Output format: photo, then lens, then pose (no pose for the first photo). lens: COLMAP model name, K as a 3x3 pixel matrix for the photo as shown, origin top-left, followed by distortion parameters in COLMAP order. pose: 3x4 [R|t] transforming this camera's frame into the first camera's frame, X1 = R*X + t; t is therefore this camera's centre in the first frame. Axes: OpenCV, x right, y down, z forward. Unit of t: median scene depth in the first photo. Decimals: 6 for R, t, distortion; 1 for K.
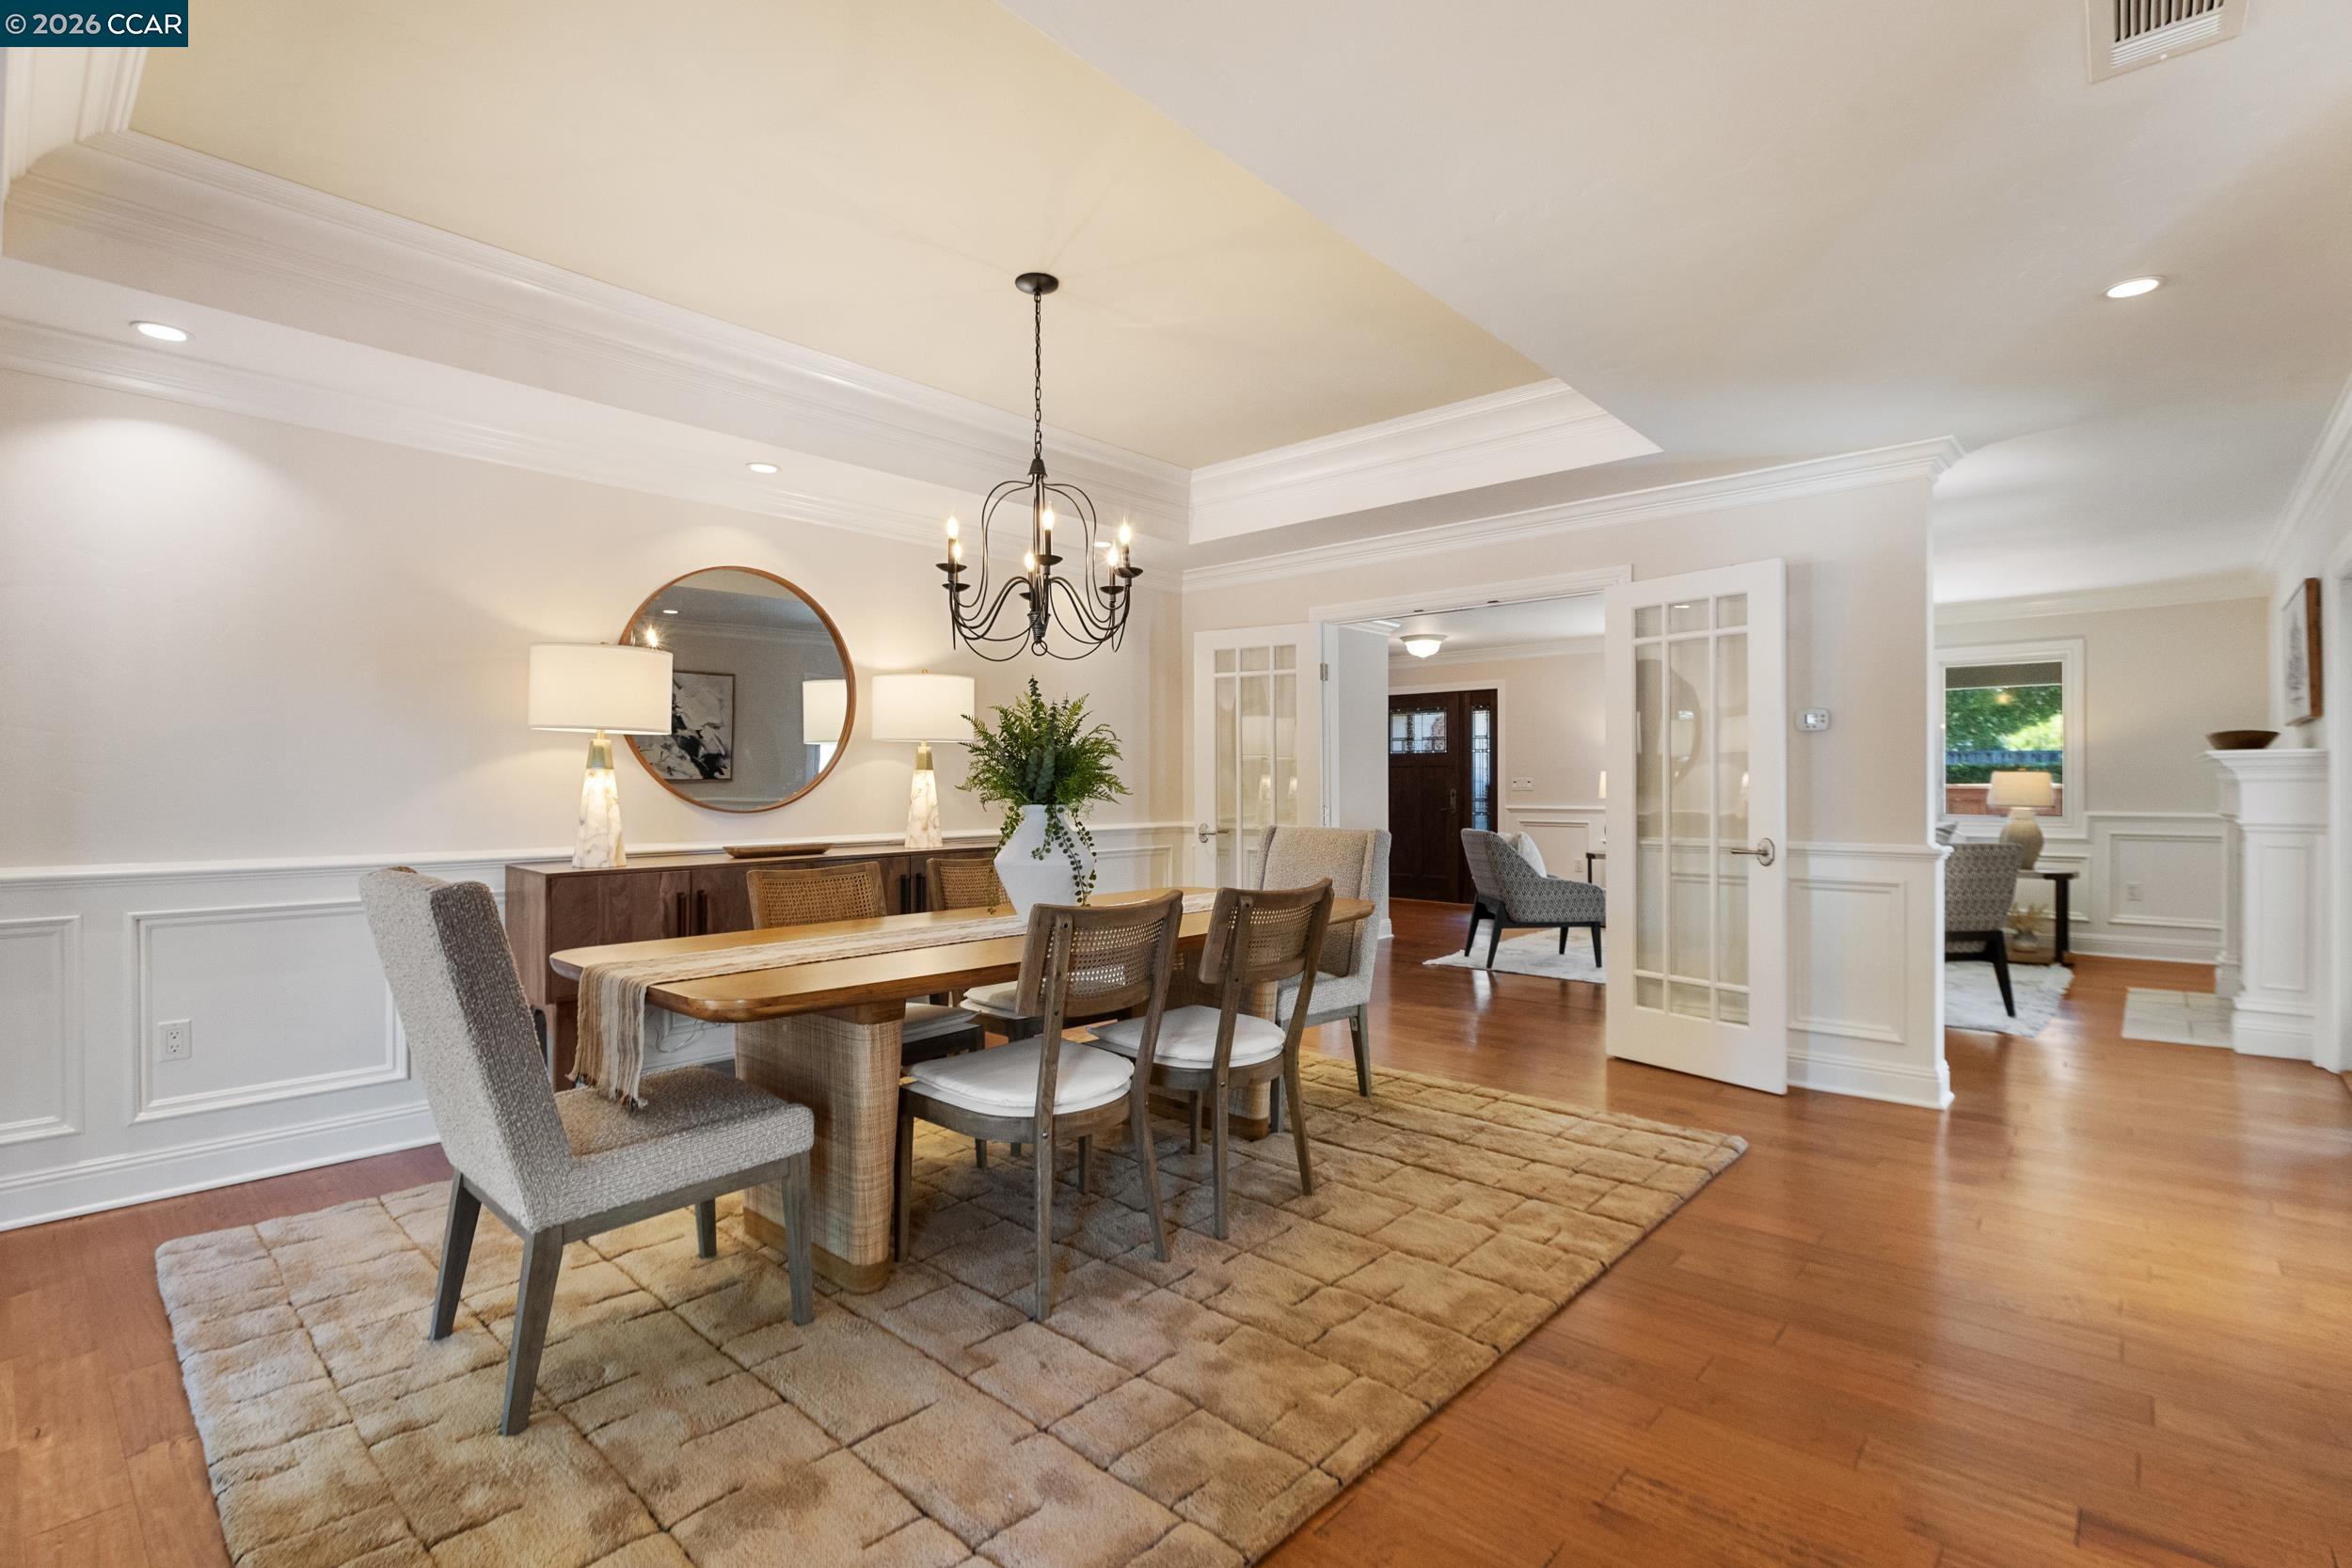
lens RADIAL K [[1095.8, 0, 1177.8], [0, 1095.8, 793.4], [0, 0, 1]] dist [0.000279, -0.000510]
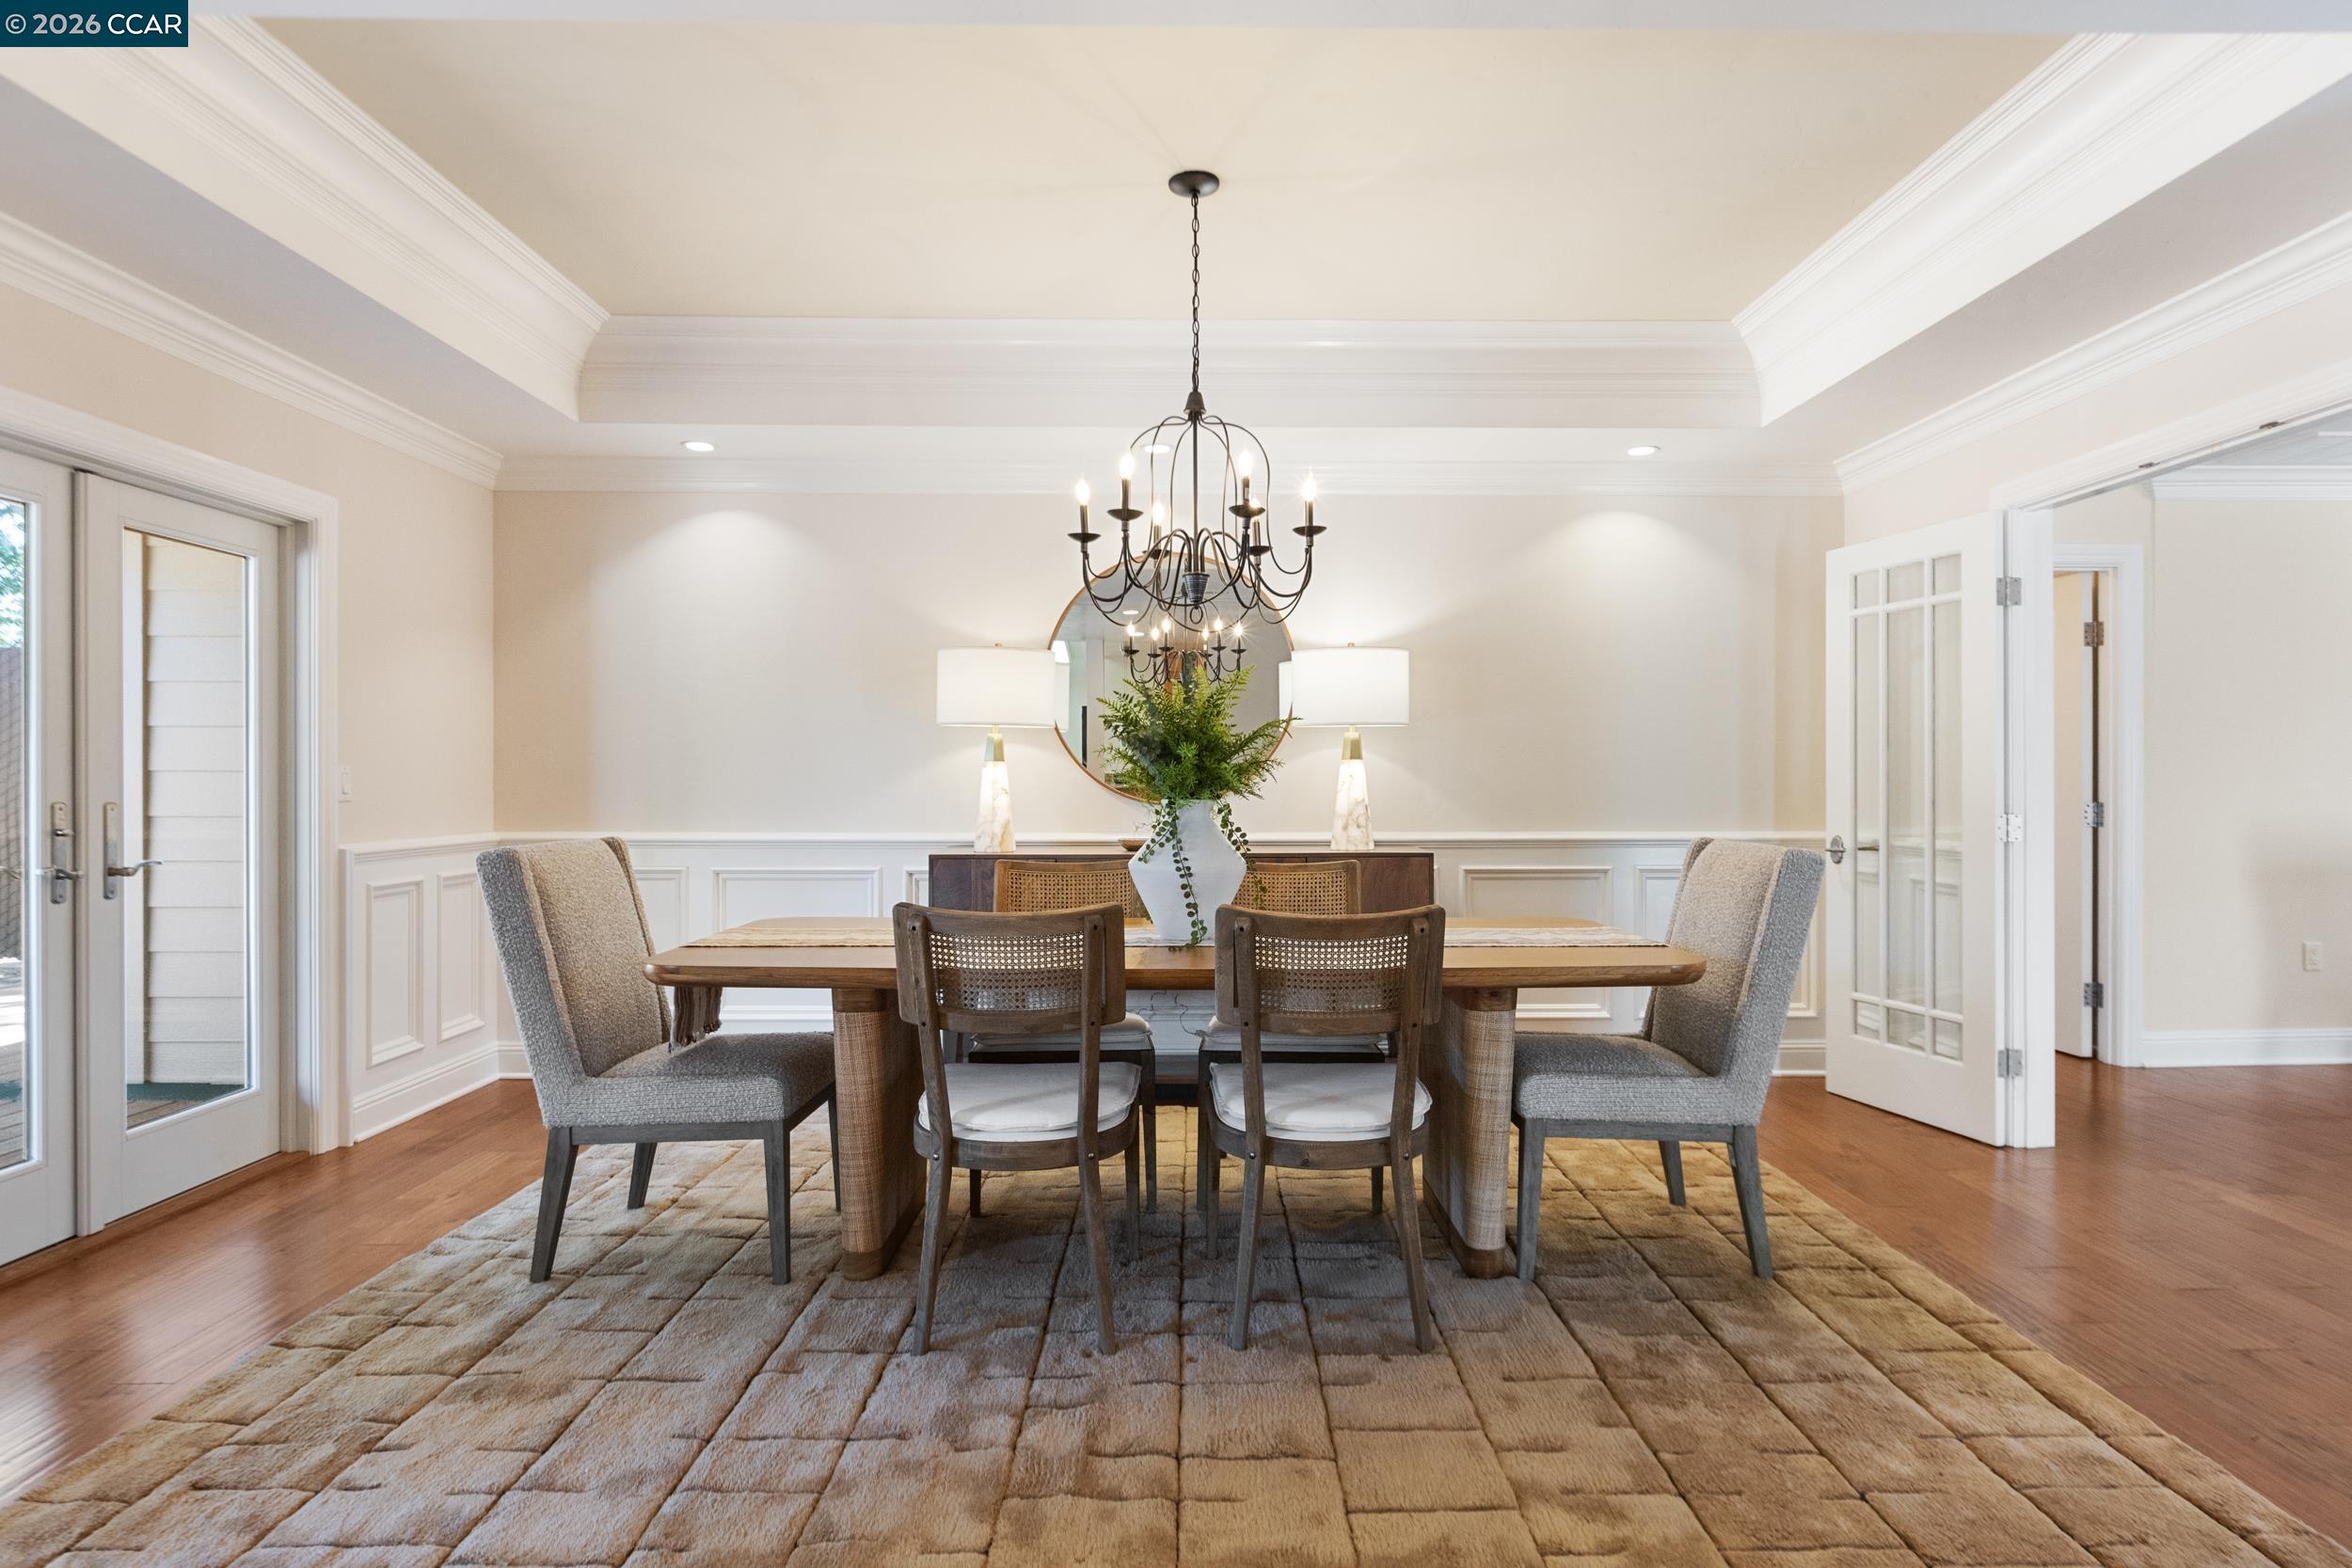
lens RADIAL K [[1274.4, 0, 1187.2], [0, 1274.4, 785.7], [0, 0, 1]] dist [-0.000296, -0.002667]
pose [[0.676809, 0.006818, -0.736127, 0.531252], [-0.008396, 0.999964, 0.001542, -0.001217], [0.736111, 0.005137, 0.676841, 0.294537]]
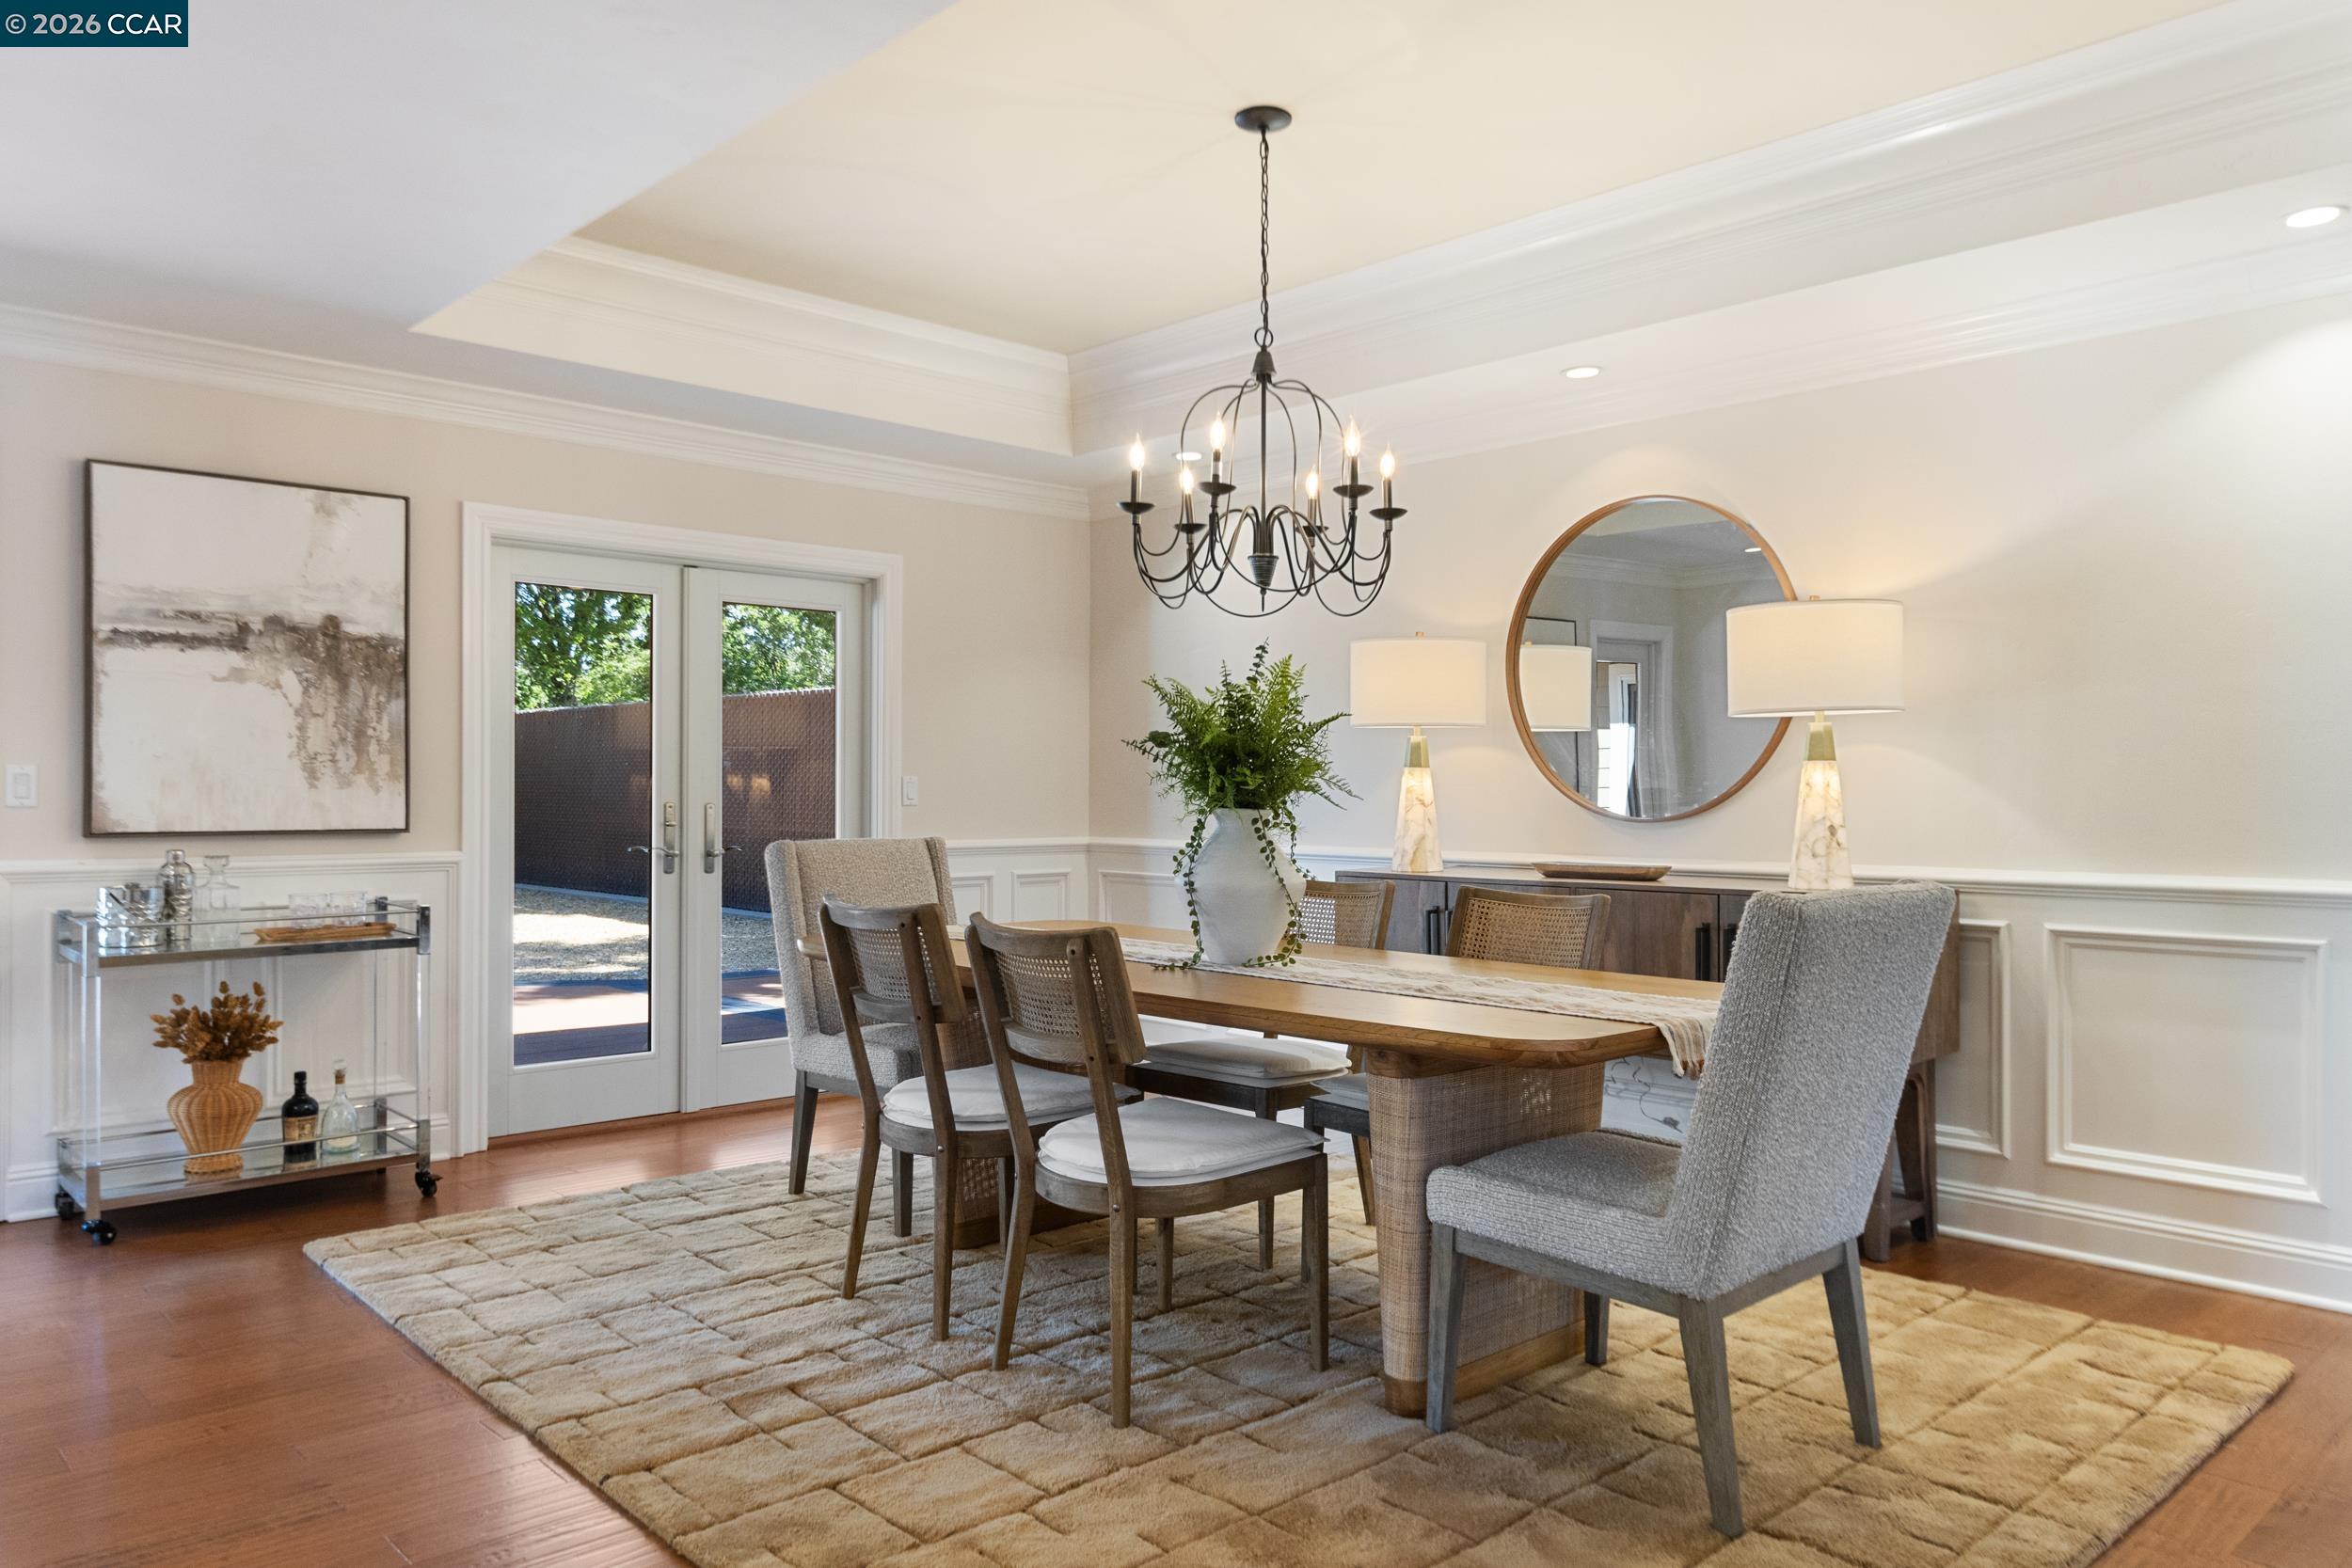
lens RADIAL K [[1613.4, 0, 1187.9], [0, 1613.4, 788.4], [0, 0, 1]] dist [-0.003050, 0.000530]
pose [[-0.082861, 0.001070, -0.996561, 0.879046], [-0.011942, 0.999927, 0.002067, -0.004275], [0.996490, 0.012073, -0.082843, 0.931958]]
